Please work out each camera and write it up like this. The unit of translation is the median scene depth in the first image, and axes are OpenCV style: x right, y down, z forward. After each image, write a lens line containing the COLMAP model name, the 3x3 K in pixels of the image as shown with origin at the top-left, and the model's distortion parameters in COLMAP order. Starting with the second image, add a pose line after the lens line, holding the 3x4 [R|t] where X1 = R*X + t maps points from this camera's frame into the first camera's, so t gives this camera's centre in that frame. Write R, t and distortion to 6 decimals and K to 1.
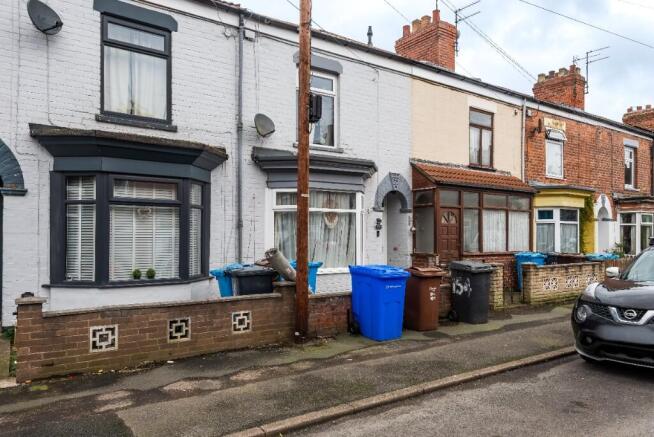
lens RADIAL K [[440.6, 0, 327.0], [0, 440.6, 218.5], [0, 0, 1]] dist [0.008918, 0.001213]
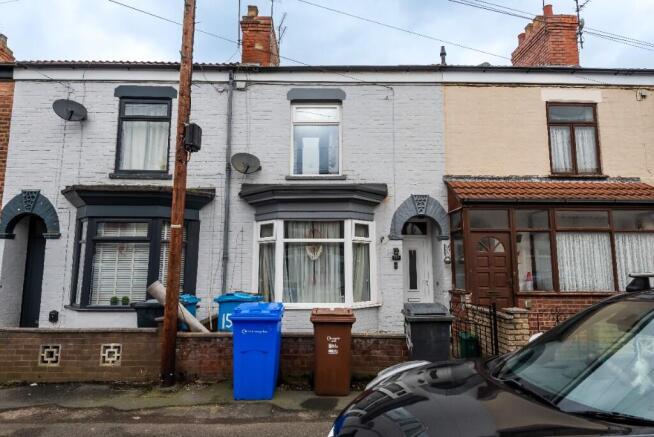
lens RADIAL K [[379.3, 0, 334.6], [0, 379.3, 205.1], [0, 0, 1]] dist [0.005420, -0.002827]
pose [[0.839707, -0.086534, -0.536101, 0.505774], [0.020518, 0.991573, -0.127915, 0.010892], [0.542652, 0.096411, 0.834406, 0.353191]]
